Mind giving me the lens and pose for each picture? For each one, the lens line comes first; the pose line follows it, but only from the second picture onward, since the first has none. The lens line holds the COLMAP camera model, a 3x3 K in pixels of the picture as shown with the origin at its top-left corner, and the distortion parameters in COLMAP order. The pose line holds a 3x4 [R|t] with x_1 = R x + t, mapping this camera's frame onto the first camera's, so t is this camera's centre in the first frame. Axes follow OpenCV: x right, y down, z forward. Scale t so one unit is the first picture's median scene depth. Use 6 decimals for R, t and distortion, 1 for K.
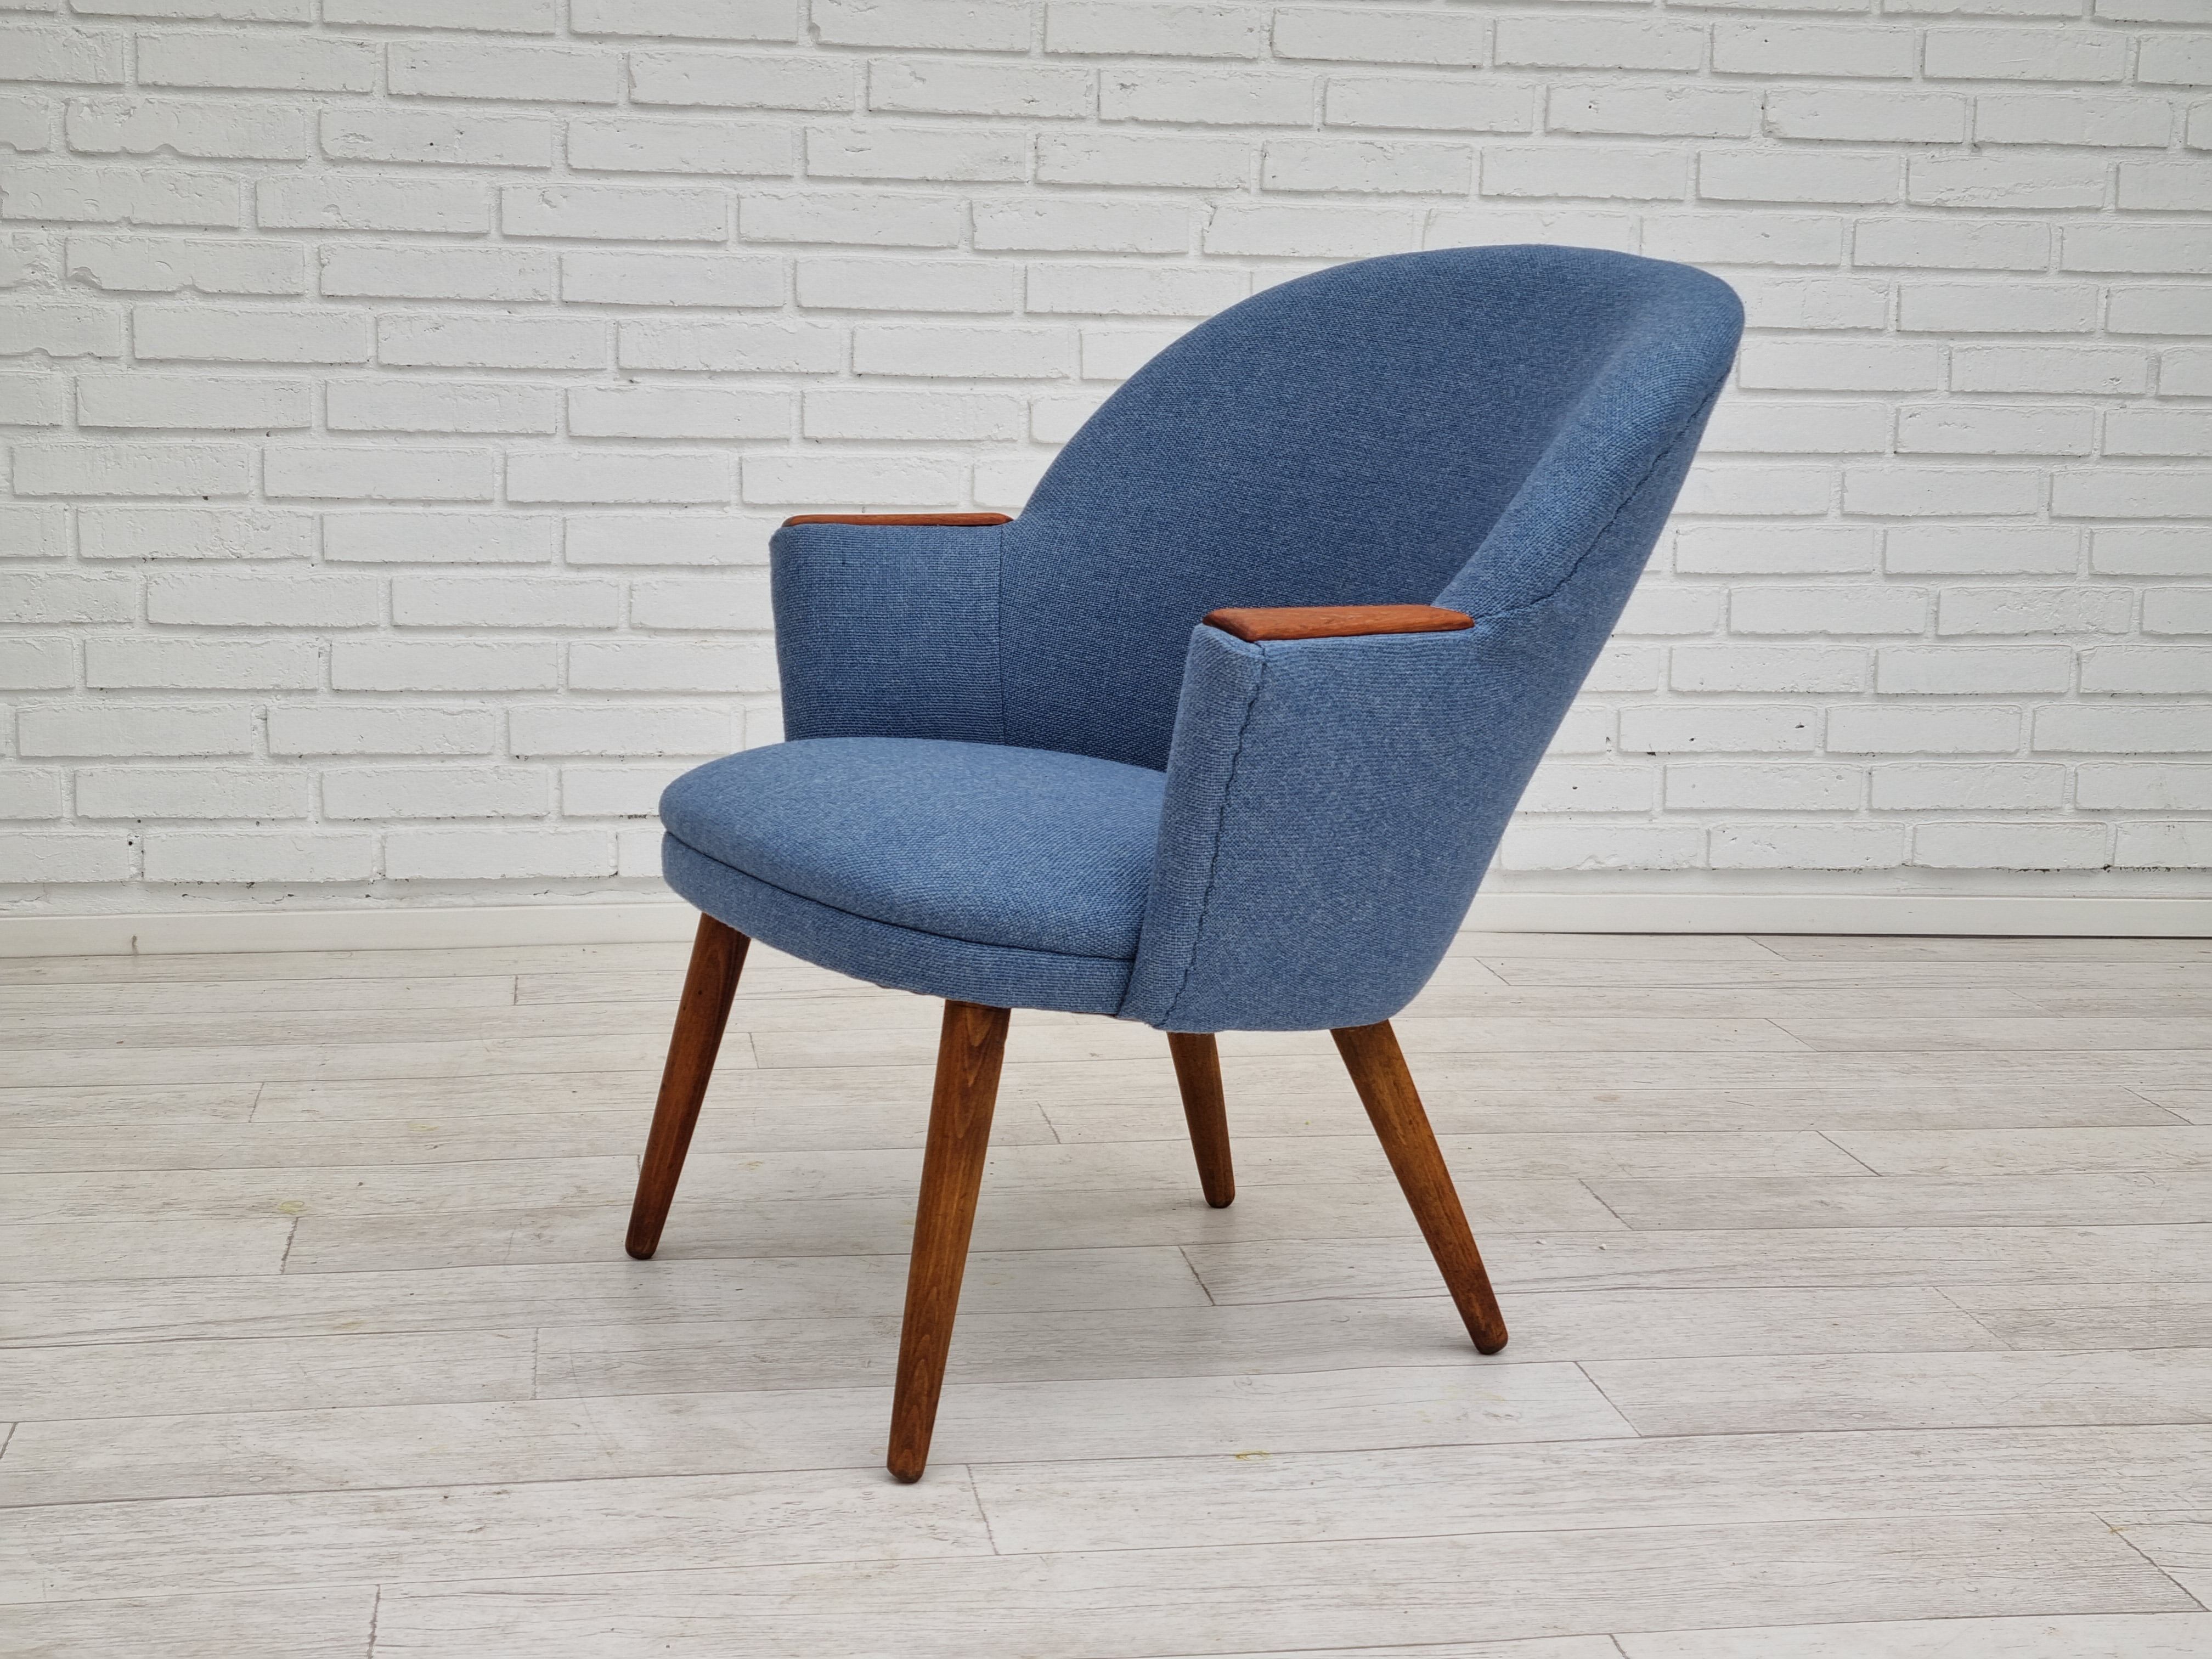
lens RADIAL K [[3386.2, 0, 1167.8], [0, 3386.2, 820.4], [0, 0, 1]] dist [0.066720, 0.000000]
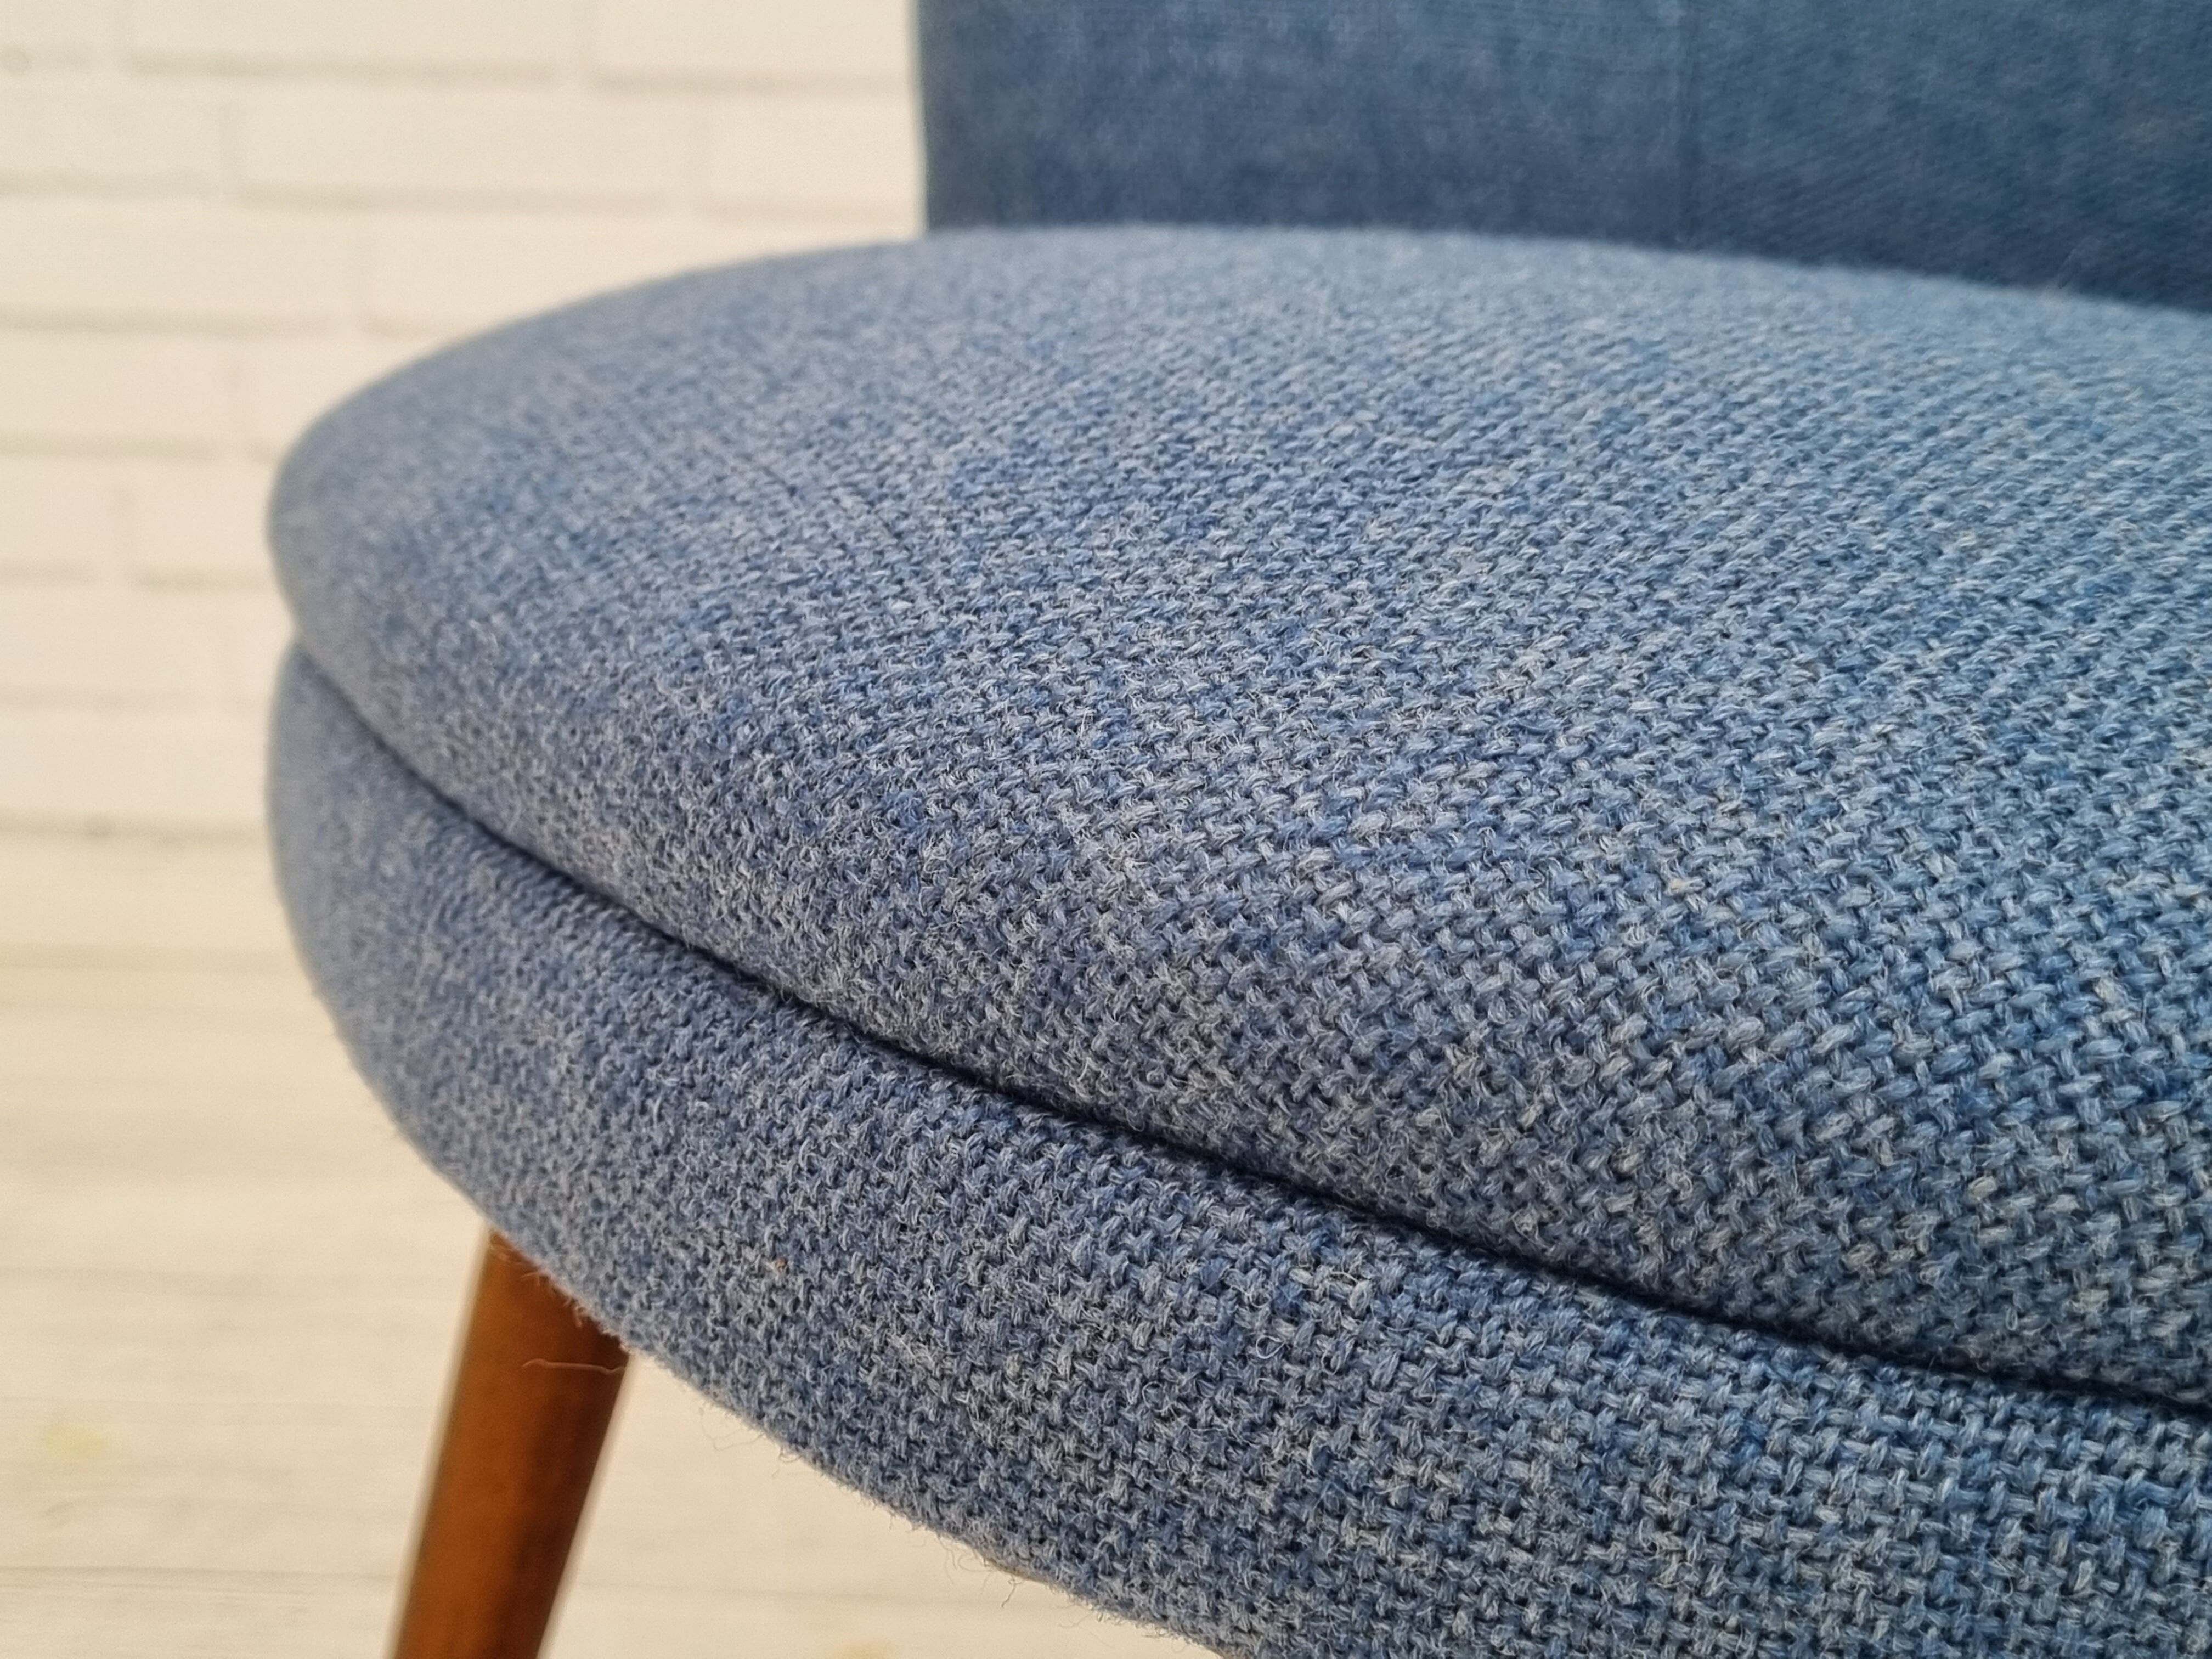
lens RADIAL K [[1677.1, 0, 1106.7], [0, 1677.1, 830.4], [0, 0, 1]] dist [-0.000539, 0.000342]
pose [[0.965683, 0.034599, -0.257408, -0.052735], [-0.038443, 0.999212, -0.009915, 0.016906], [0.256862, 0.019471, 0.966252, 0.773358]]
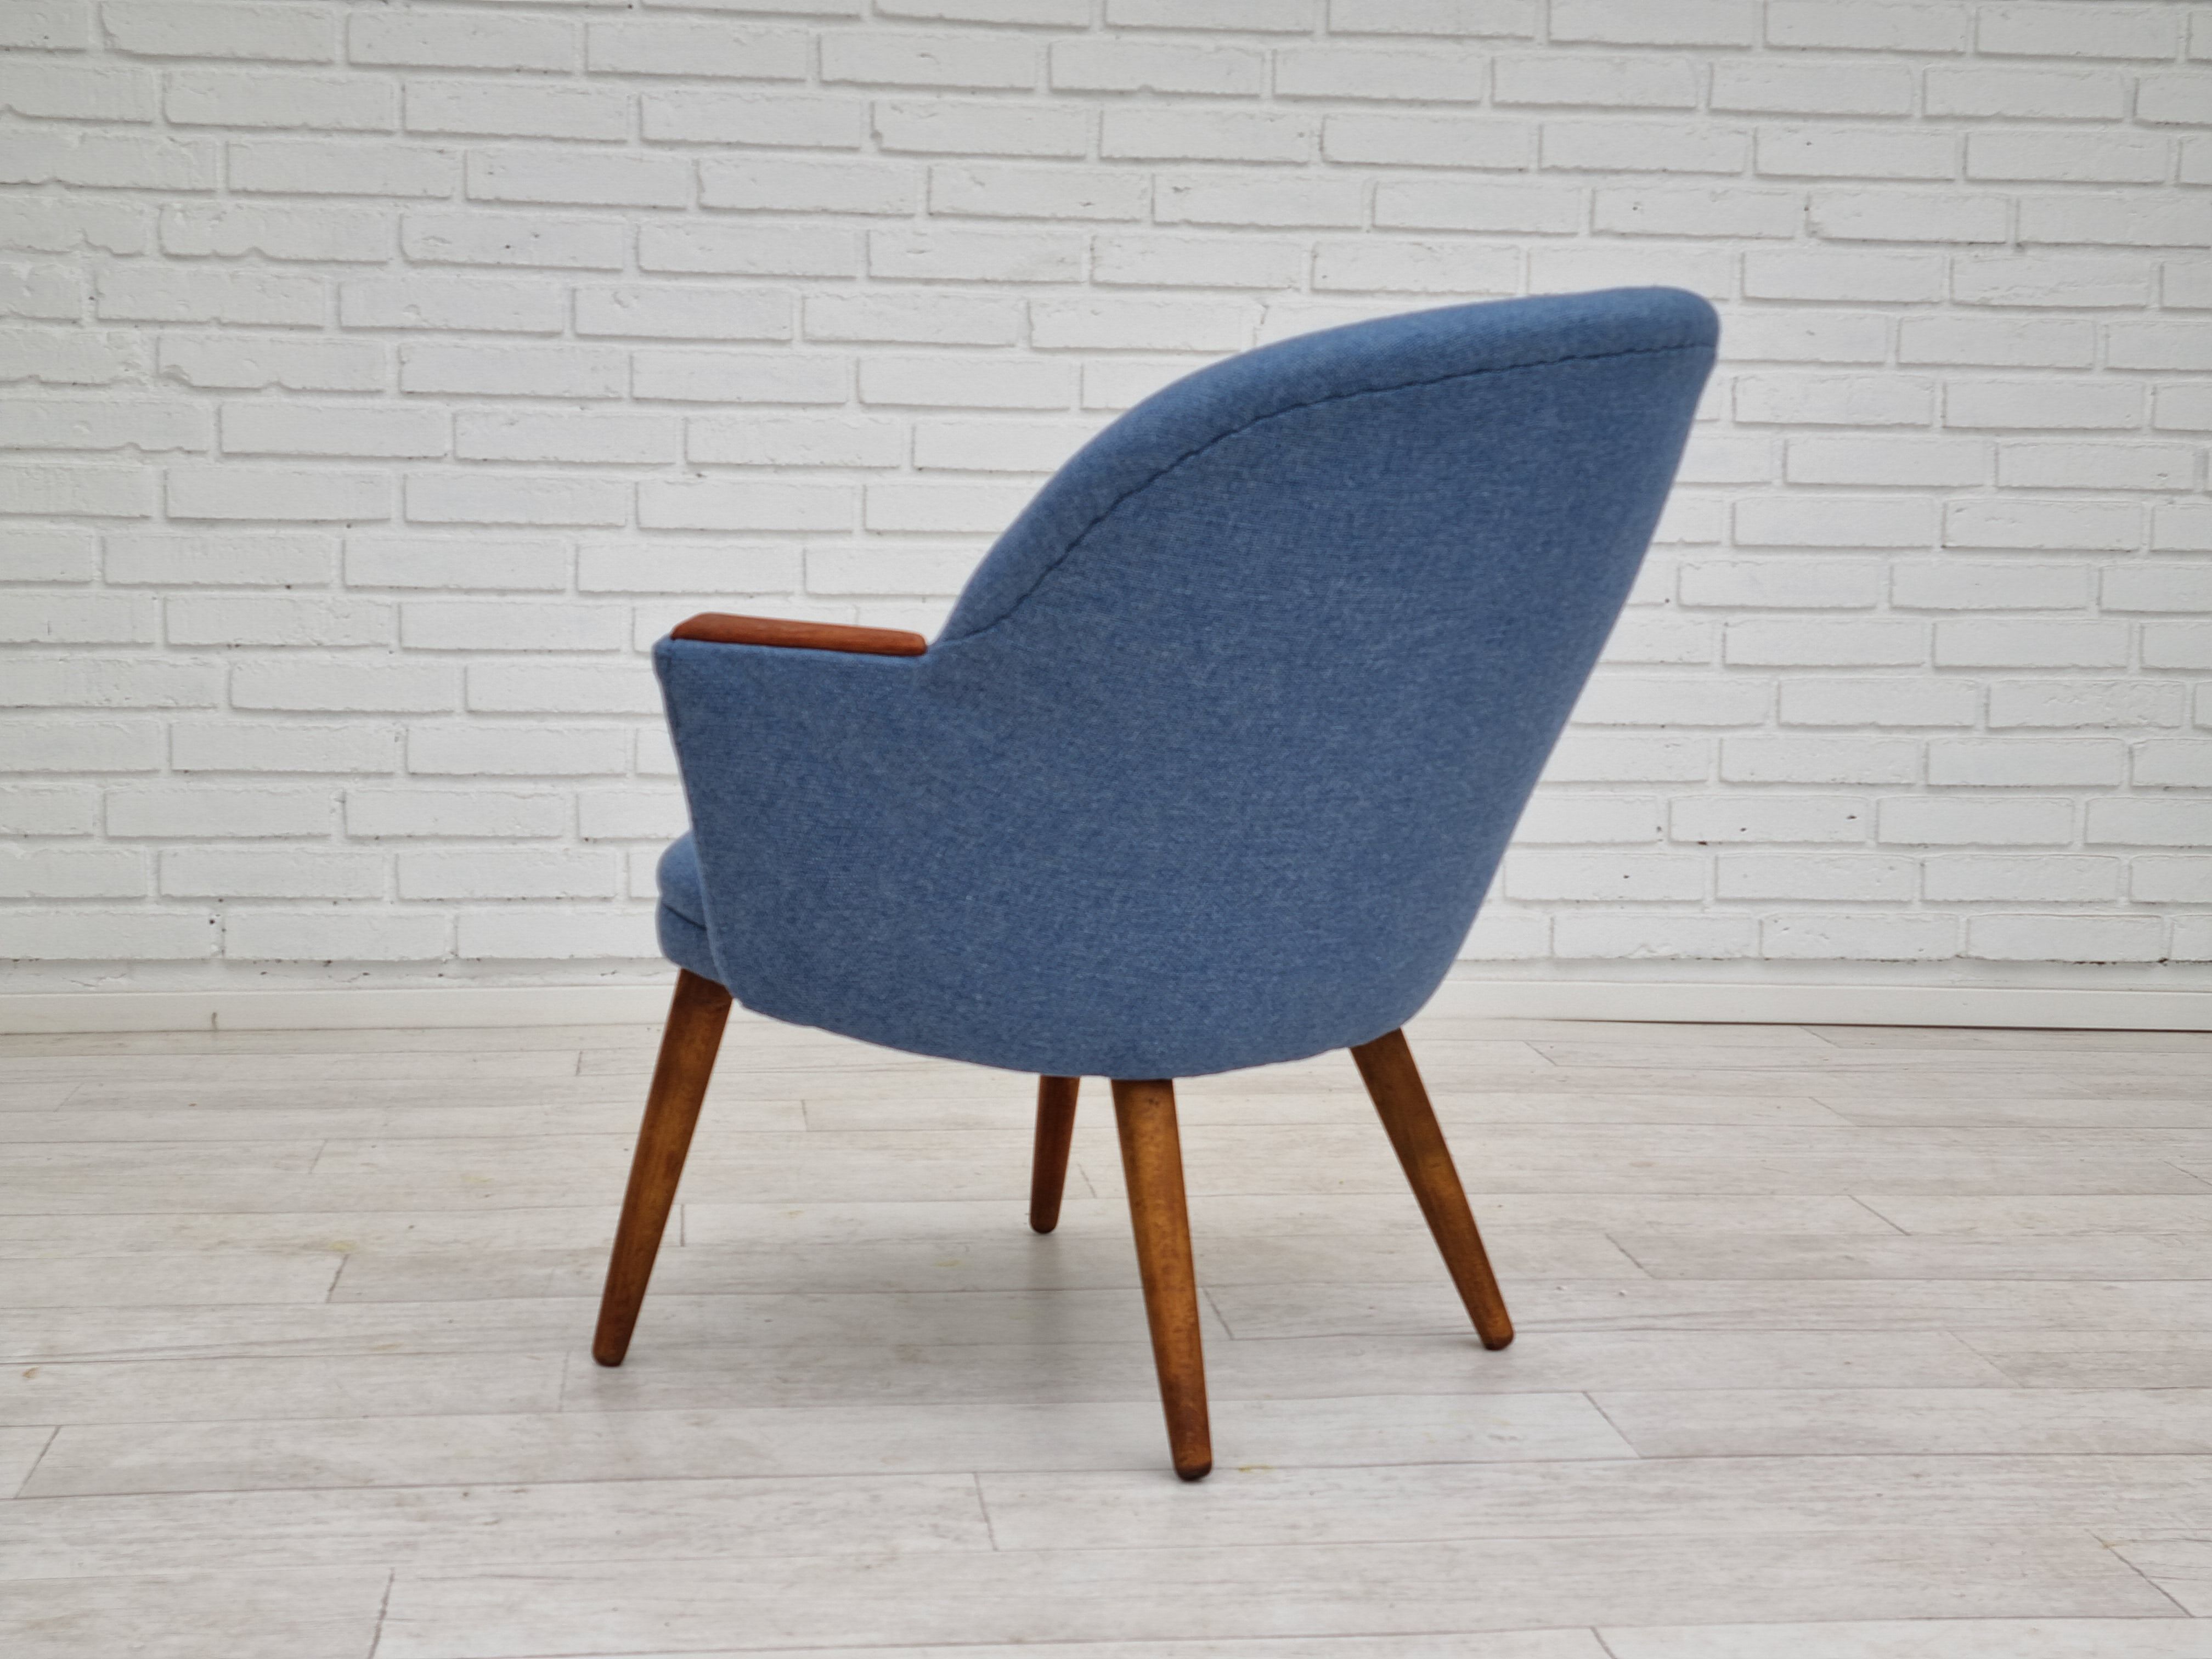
lens RADIAL K [[3386.2, 0, 1155.1], [0, 3386.2, 827.8], [0, 0, 1]] dist [0.066720, 0.000000]
pose [[0.999181, 0.001143, -0.040449, 0.023111], [-0.003143, 0.998773, -0.049421, 0.029395], [0.040343, 0.049508, 0.997959, -0.017379]]
